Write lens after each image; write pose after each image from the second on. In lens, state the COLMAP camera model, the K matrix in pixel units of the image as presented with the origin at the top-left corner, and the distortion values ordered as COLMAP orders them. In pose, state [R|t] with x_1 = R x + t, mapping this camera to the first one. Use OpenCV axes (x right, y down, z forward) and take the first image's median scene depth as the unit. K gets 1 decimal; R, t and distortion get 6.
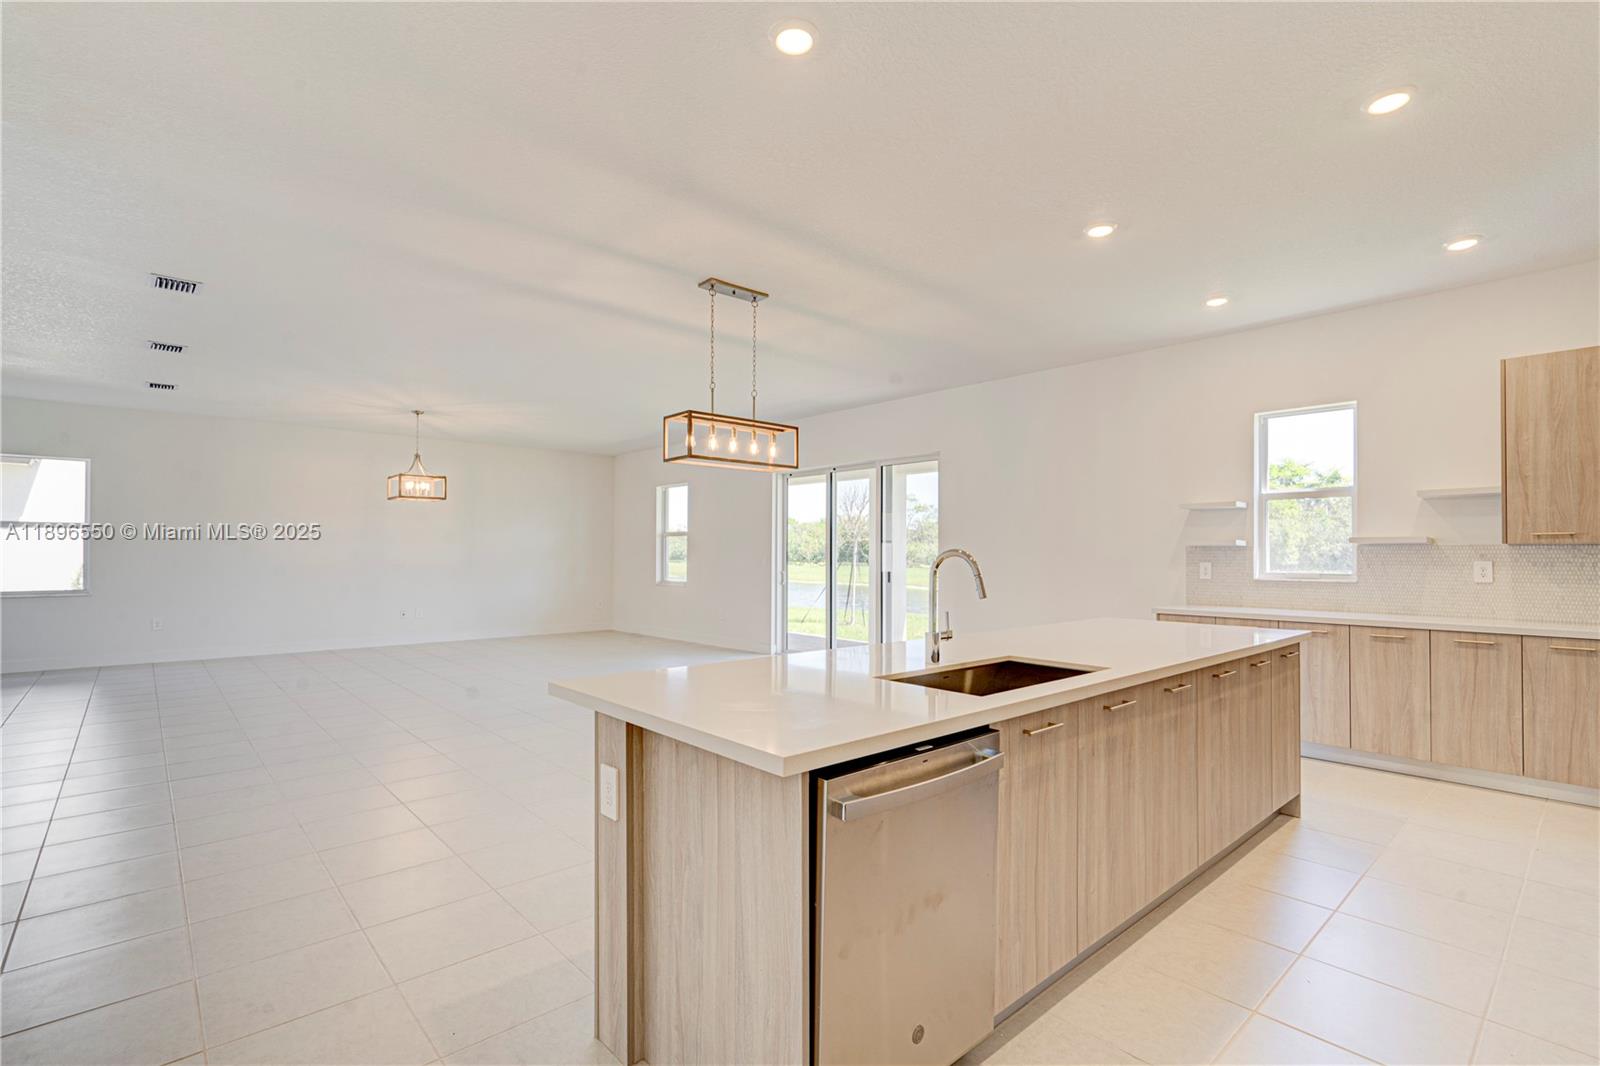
lens RADIAL K [[736.8, 0, 808.1], [0, 736.8, 543.9], [0, 0, 1]] dist [-0.003148, 0.002065]
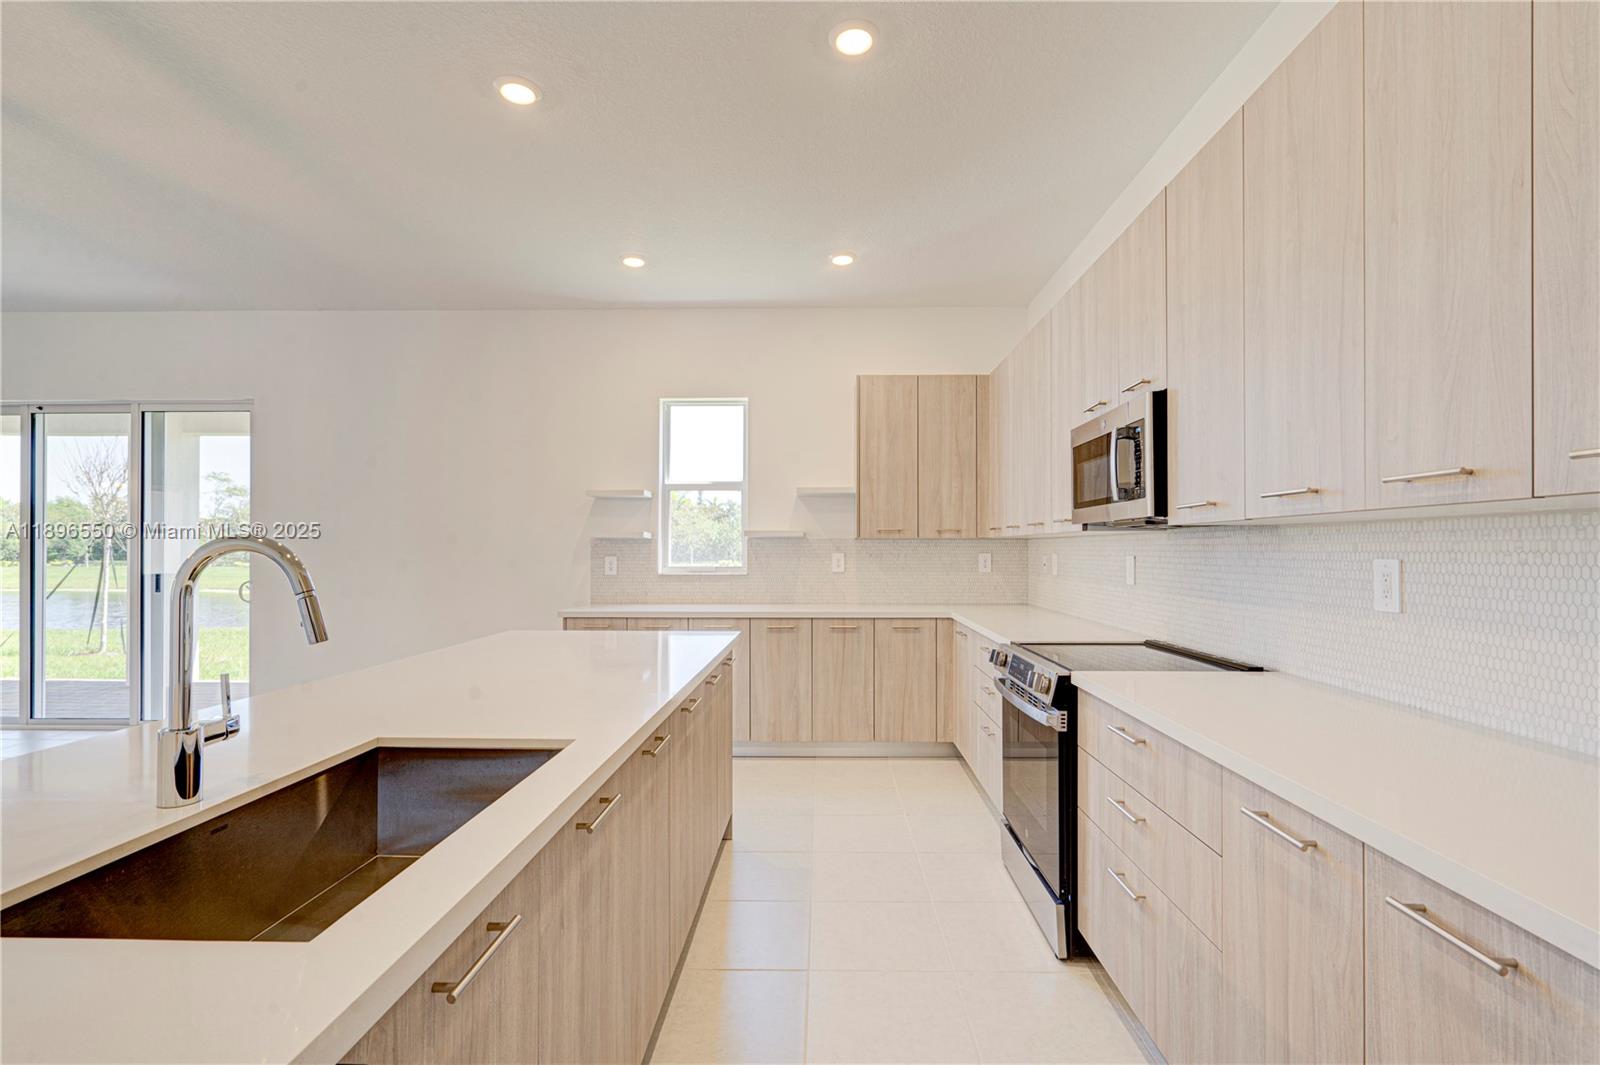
lens RADIAL K [[736.8, 0, 808.1], [0, 736.8, 543.4], [0, 0, 1]] dist [-0.003148, 0.002065]
pose [[0.687564, 0.002902, 0.726118, 0.060414], [-0.008132, 0.999960, 0.003704, 0.004490], [-0.726078, -0.008451, 0.687561, 0.246314]]
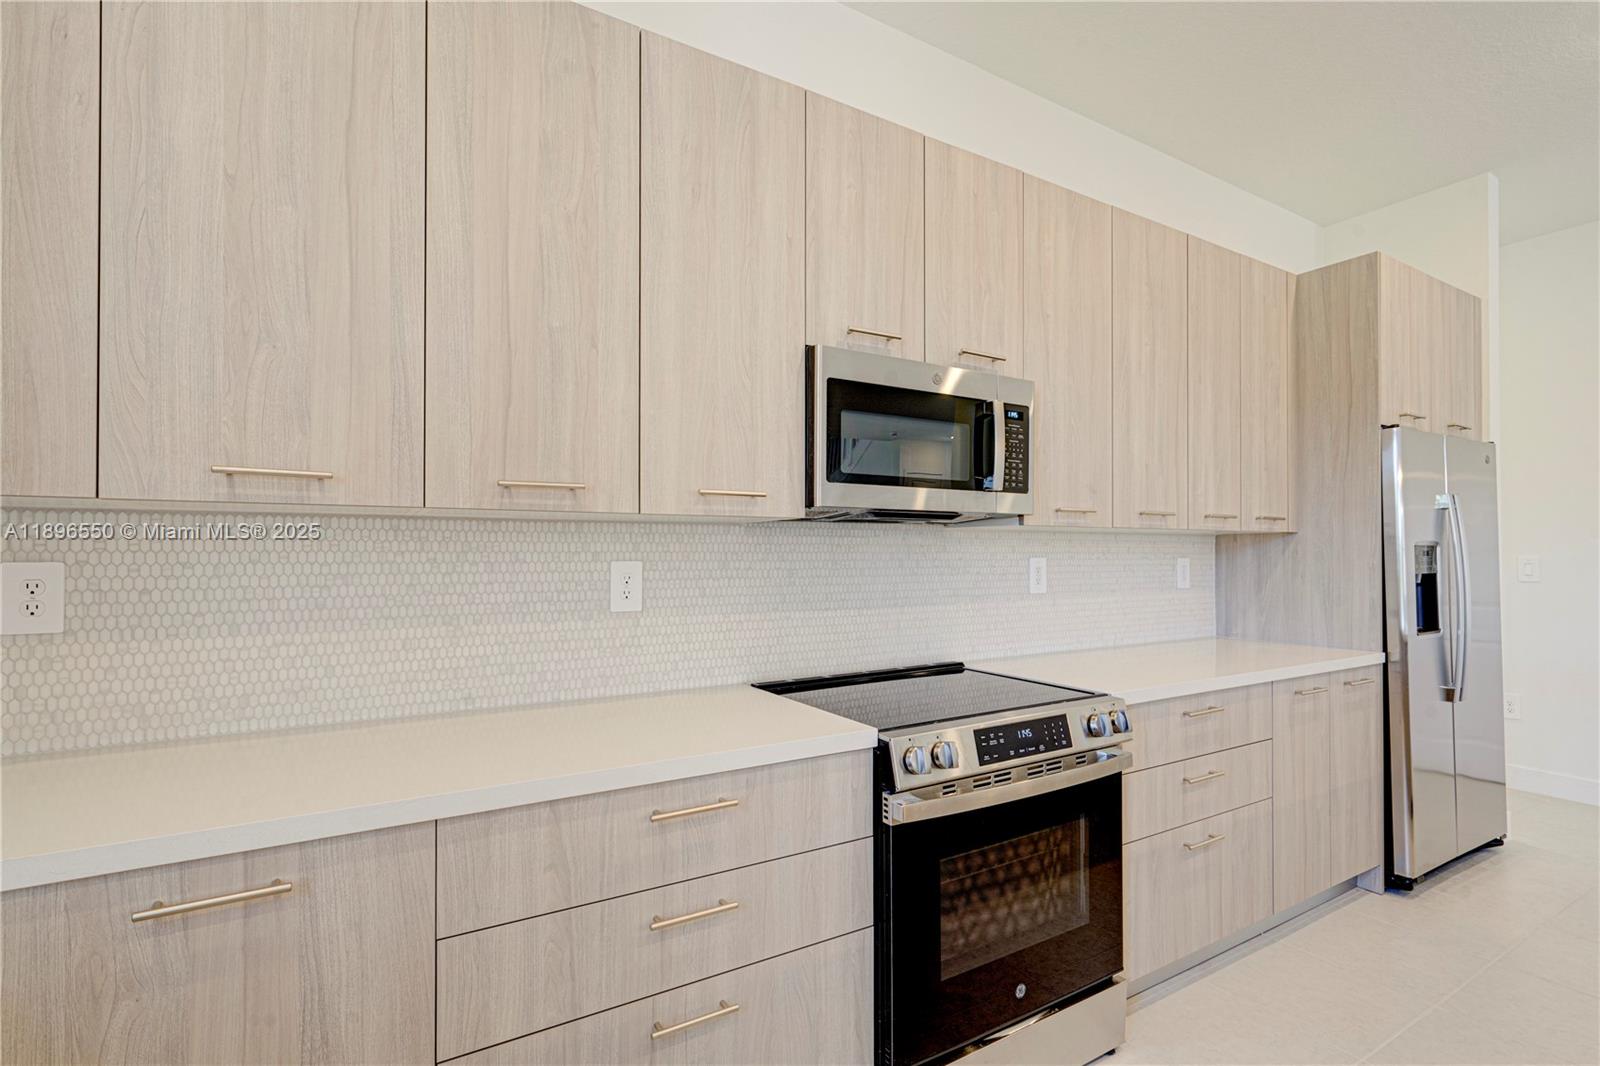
lens RADIAL K [[736.8, 0, 808.1], [0, 736.8, 543.9], [0, 0, 1]] dist [-0.003148, 0.002065]
pose [[-0.981499, 0.002309, 0.191452, 0.622906], [-0.003154, 0.999597, -0.028223, 0.017971], [-0.191440, -0.028304, -0.981096, 0.892790]]
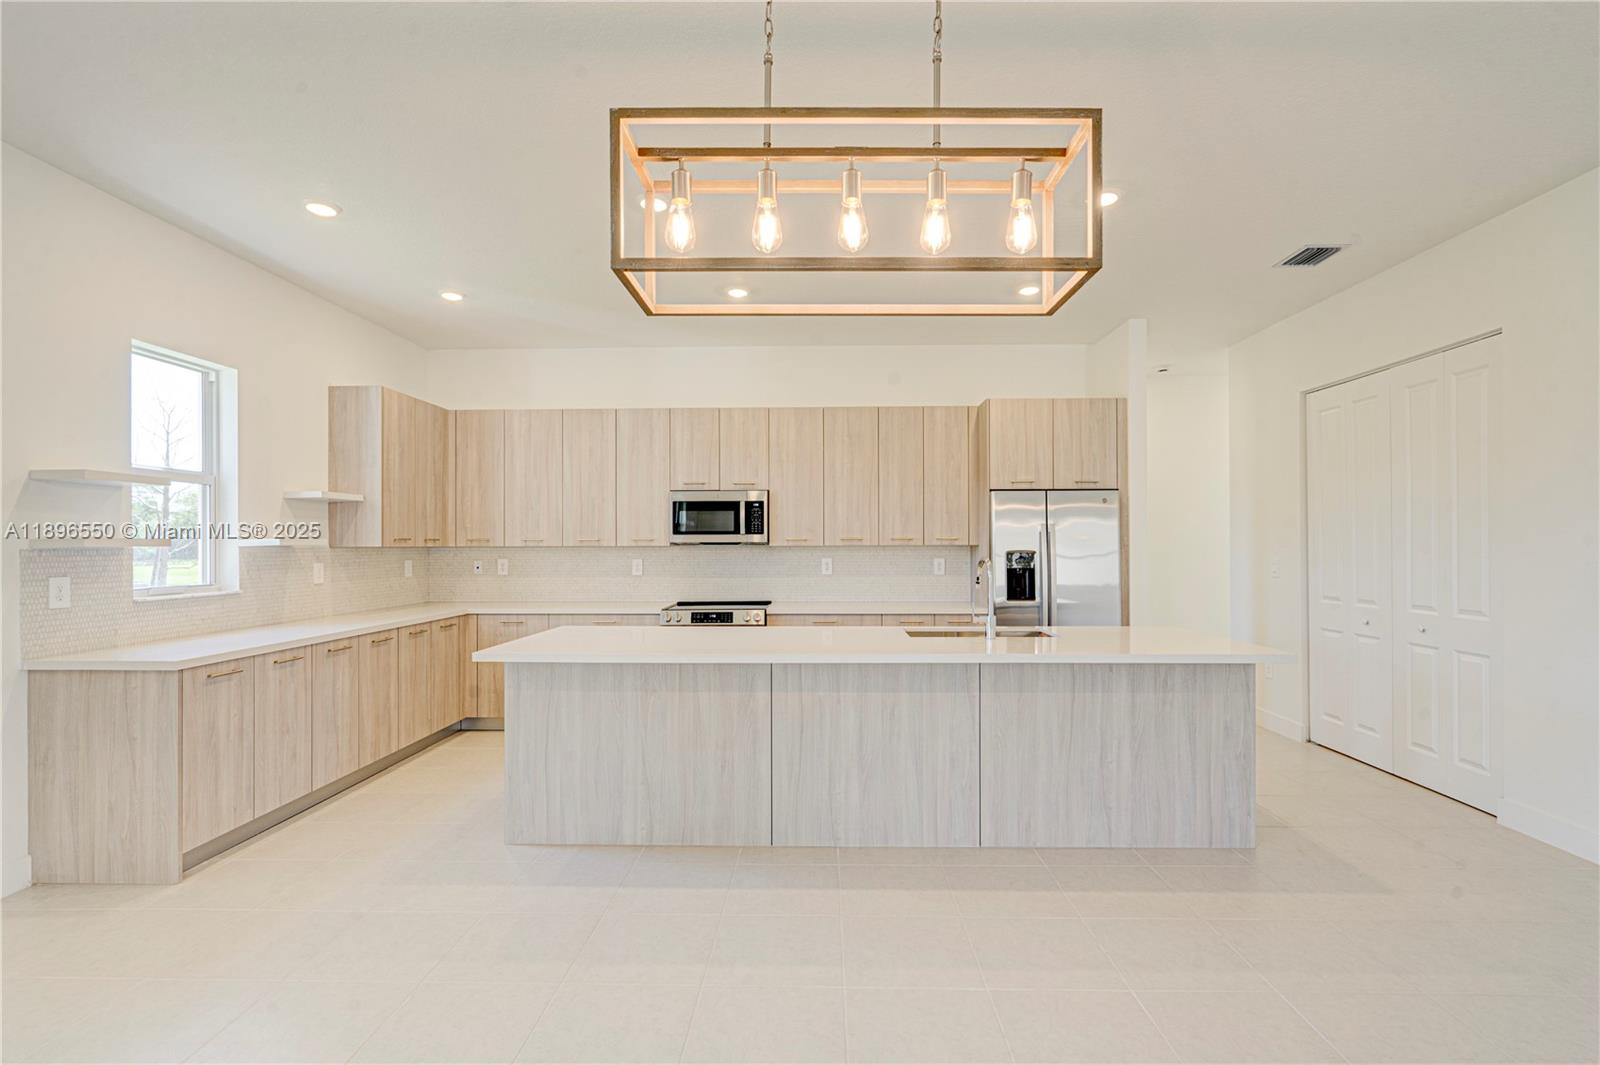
lens RADIAL K [[736.8, 0, 808.1], [0, 736.8, 543.4], [0, 0, 1]] dist [-0.003148, 0.002065]
pose [[-0.730320, 0.001023, 0.683104, -0.287653], [-0.009193, 0.999894, -0.011325, 0.001239], [-0.683043, -0.014551, -0.730233, 1.242284]]
